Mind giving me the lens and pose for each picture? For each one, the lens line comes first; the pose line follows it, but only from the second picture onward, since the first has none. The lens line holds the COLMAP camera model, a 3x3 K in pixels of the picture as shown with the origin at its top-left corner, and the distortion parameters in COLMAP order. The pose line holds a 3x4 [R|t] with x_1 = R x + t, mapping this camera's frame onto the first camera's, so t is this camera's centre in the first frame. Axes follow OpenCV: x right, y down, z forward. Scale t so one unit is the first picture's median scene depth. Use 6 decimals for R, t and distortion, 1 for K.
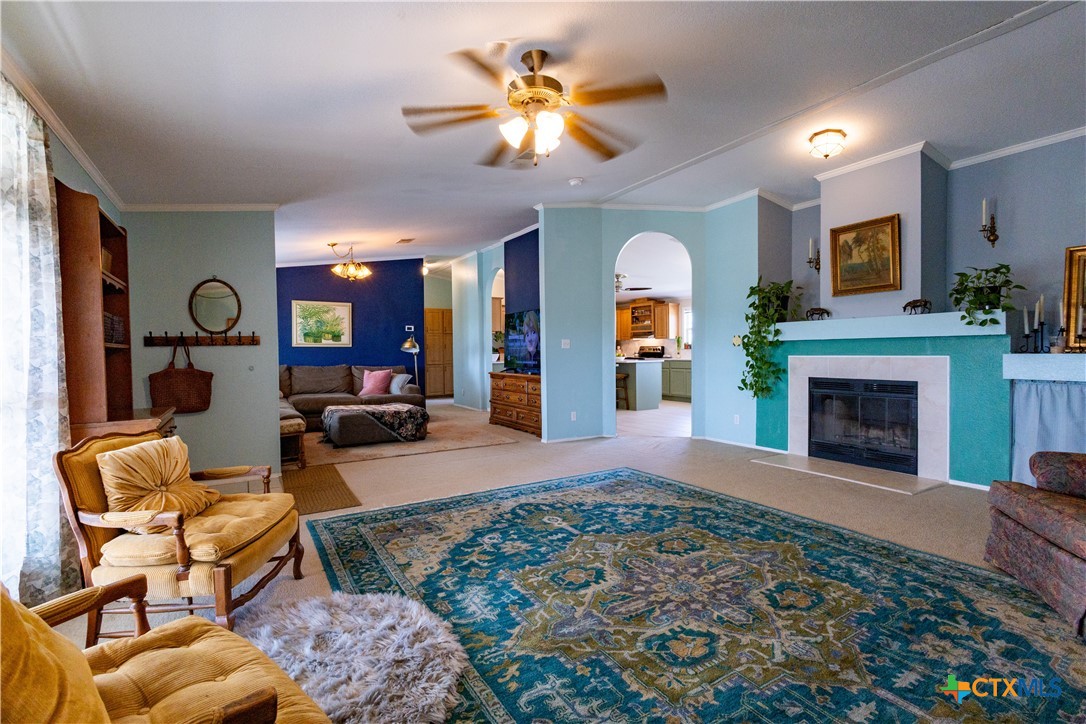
lens RADIAL K [[497.1, 0, 543.9], [0, 497.1, 359.9], [0, 0, 1]] dist [0.015862, -0.009122]
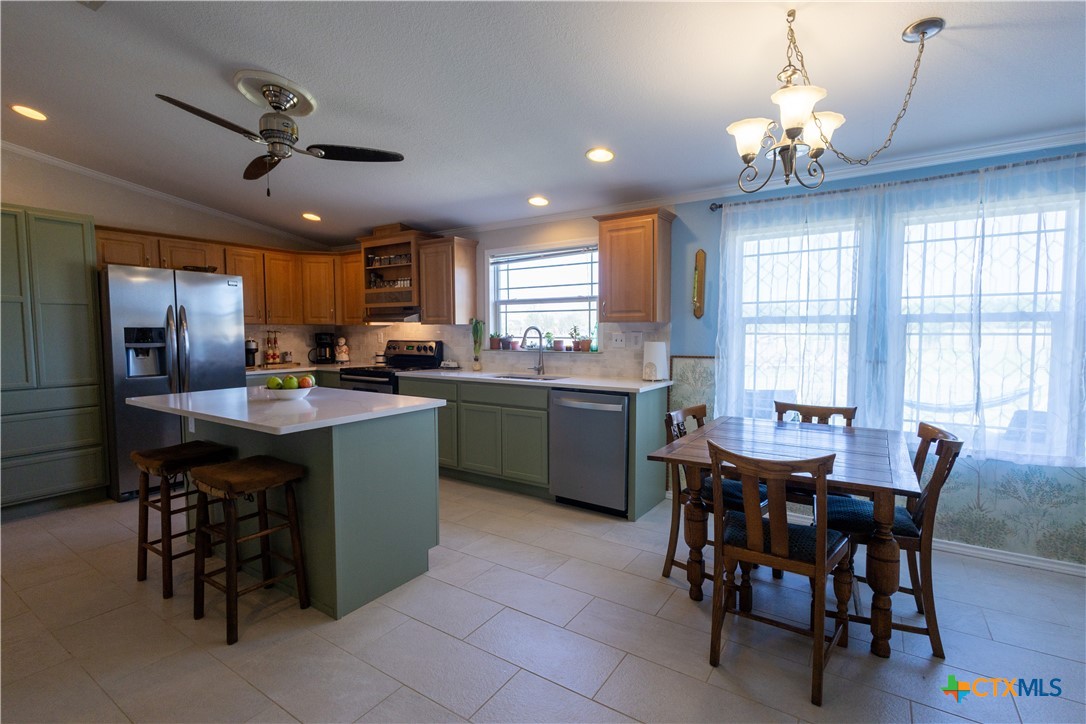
lens RADIAL K [[497.1, 0, 543.9], [0, 497.1, 359.9], [0, 0, 1]] dist [0.015862, -0.009122]
pose [[0.905449, -0.016074, 0.424151, 0.477593], [0.001274, 0.999381, 0.035155, -0.091716], [-0.424453, -0.031291, 0.904909, 1.983140]]
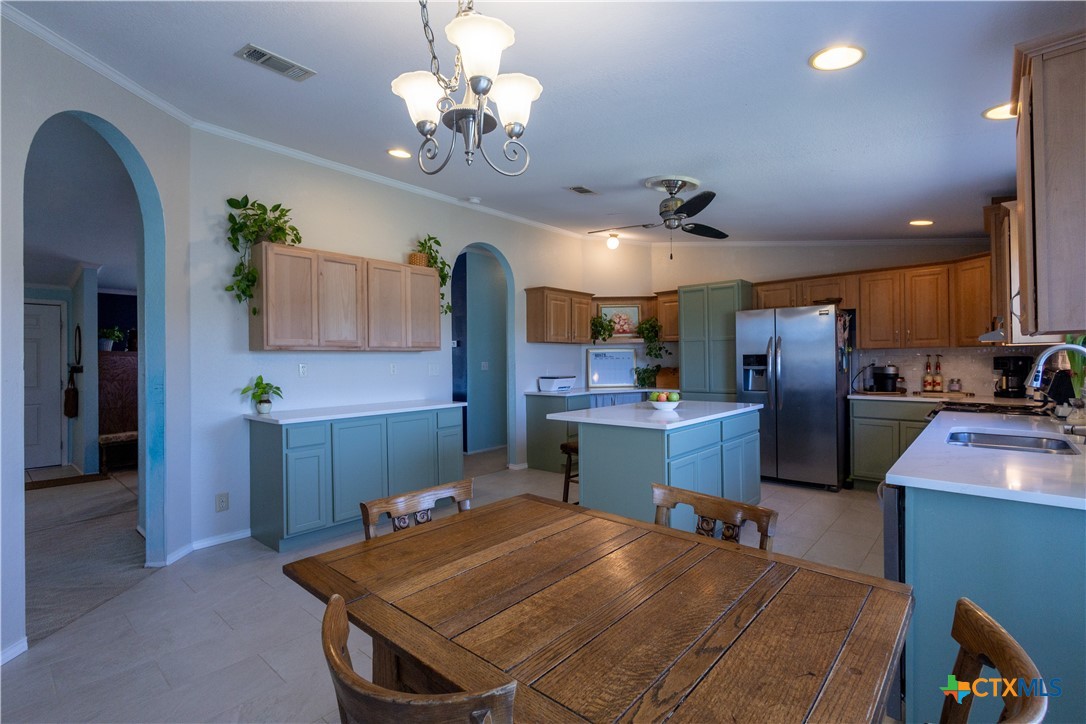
lens RADIAL K [[497.1, 0, 543.9], [0, 497.1, 359.9], [0, 0, 1]] dist [0.015862, -0.009122]
pose [[0.297611, 0.004416, -0.954677, 1.404295], [-0.010946, 0.999939, 0.001213, -0.104507], [0.954624, 0.010089, 0.297641, 2.323306]]
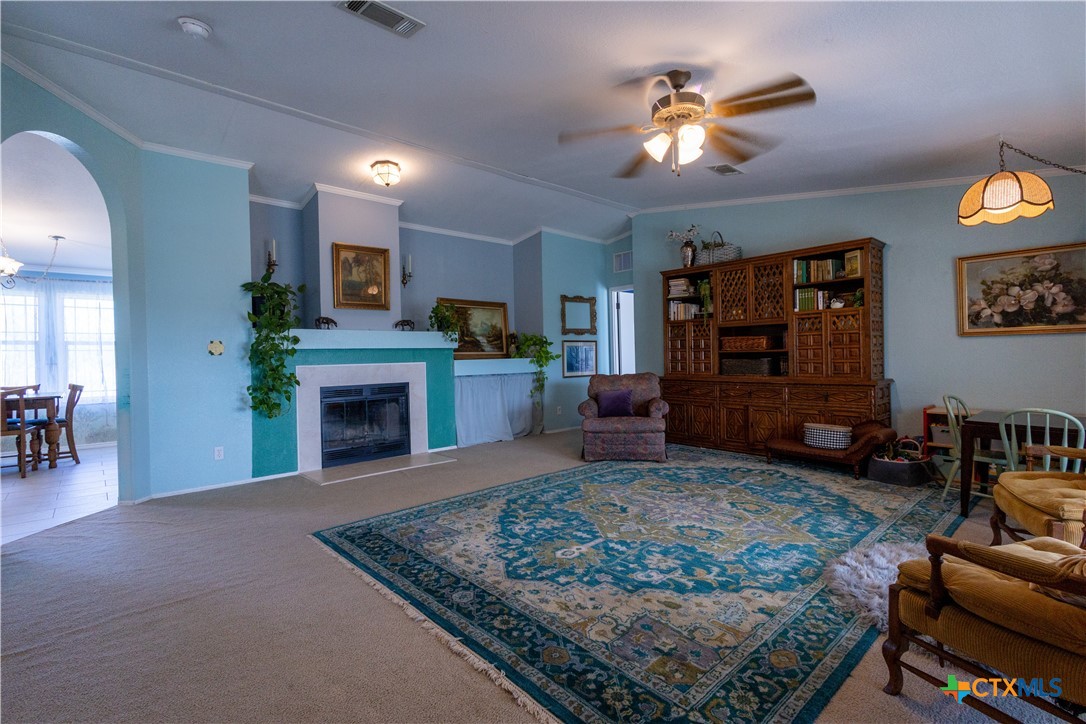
lens RADIAL K [[497.1, 0, 543.9], [0, 497.1, 359.9], [0, 0, 1]] dist [0.015862, -0.009122]
pose [[-0.190378, 0.004229, 0.981702, -0.750553], [0.037988, 0.999273, 0.003062, -0.007134], [-0.980976, 0.037876, -0.190400, 1.115961]]
